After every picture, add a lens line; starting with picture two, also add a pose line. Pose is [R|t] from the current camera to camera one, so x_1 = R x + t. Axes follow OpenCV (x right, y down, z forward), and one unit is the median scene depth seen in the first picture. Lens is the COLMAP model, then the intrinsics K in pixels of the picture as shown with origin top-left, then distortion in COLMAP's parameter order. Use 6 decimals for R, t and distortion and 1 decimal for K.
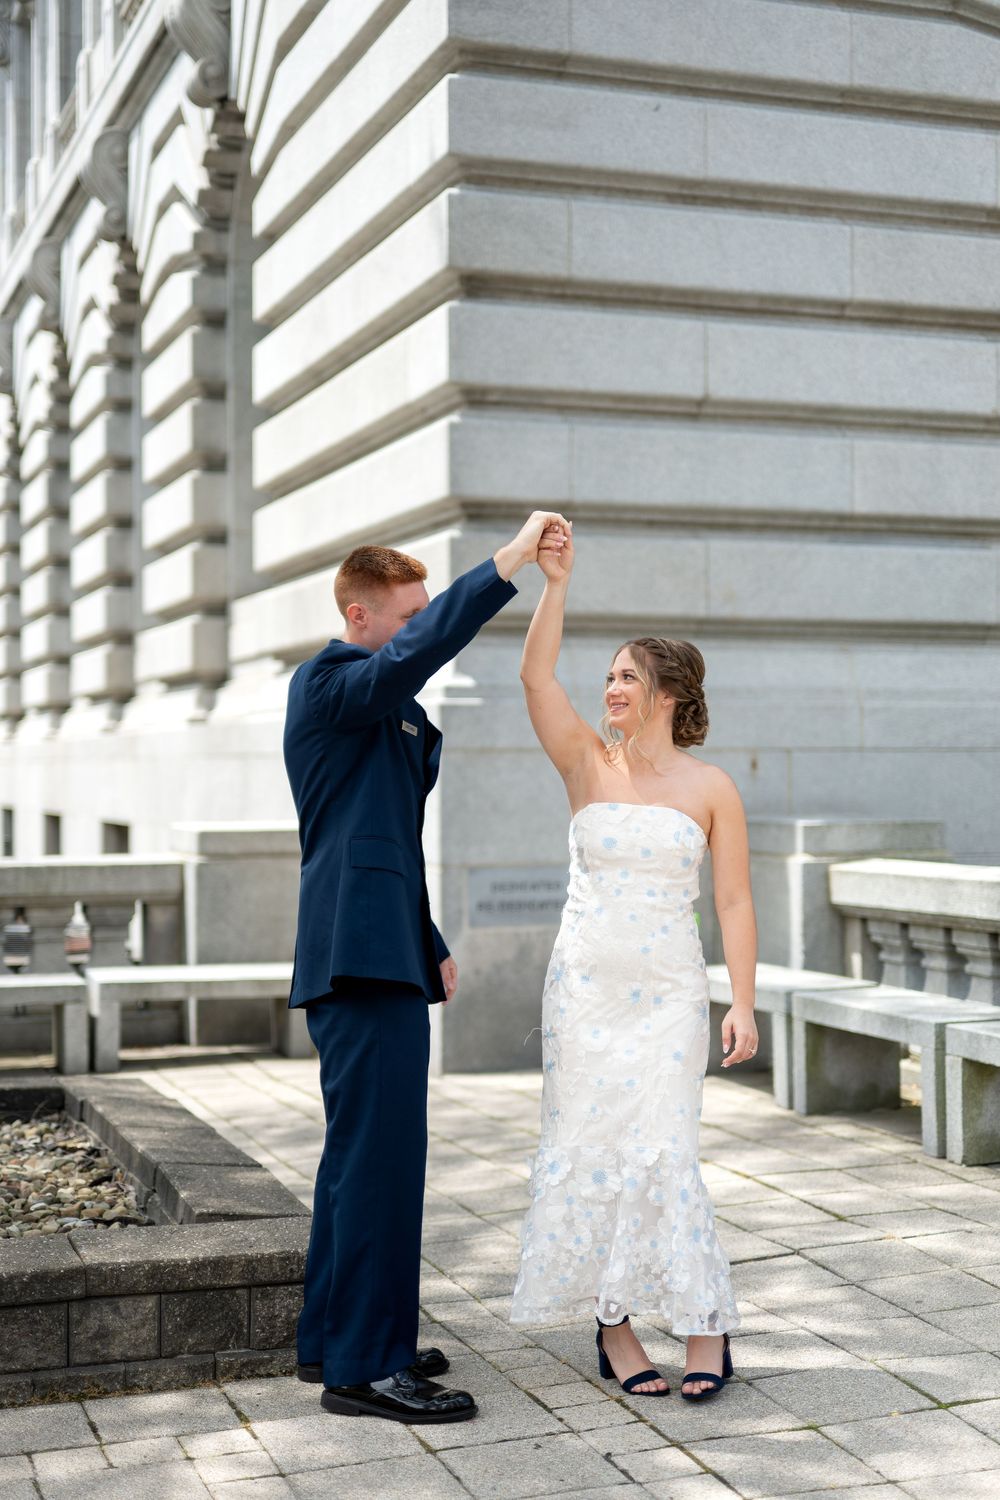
lens RADIAL K [[2121.9, 0, 492.0], [0, 2121.9, 765.0], [0, 0, 1]] dist [0.007762, 0.002246]
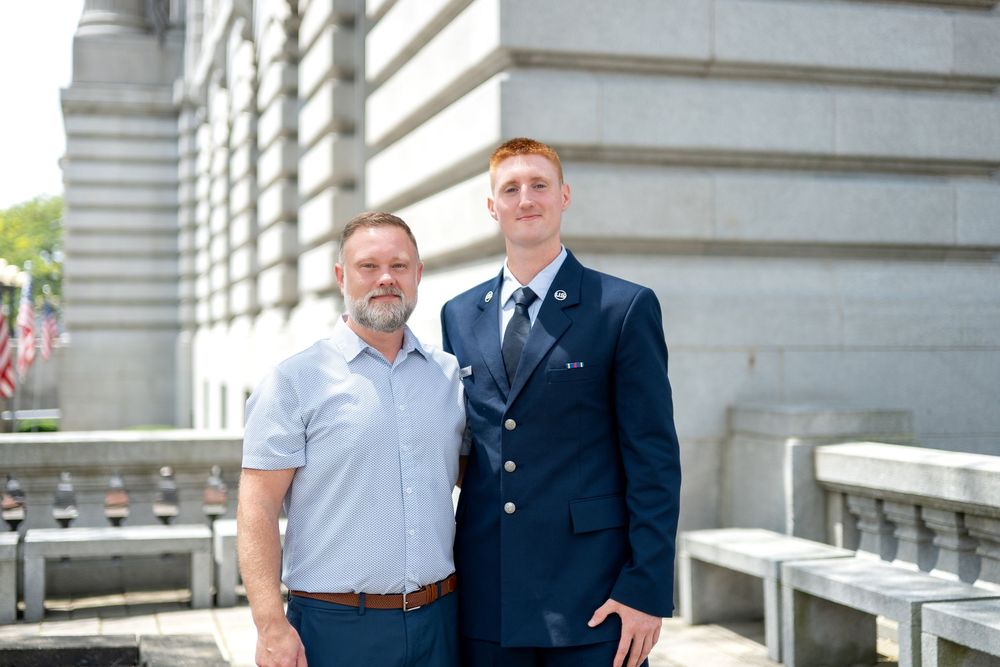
lens RADIAL K [[1396.4, 0, 506.6], [0, 1396.4, 336.2], [0, 0, 1]] dist [0.000394, 0.005912]
pose [[0.998197, 0.001738, -0.059997, 0.031161], [-0.002318, 0.999951, -0.009610, -0.006224], [0.059978, 0.009732, 0.998152, 0.193299]]
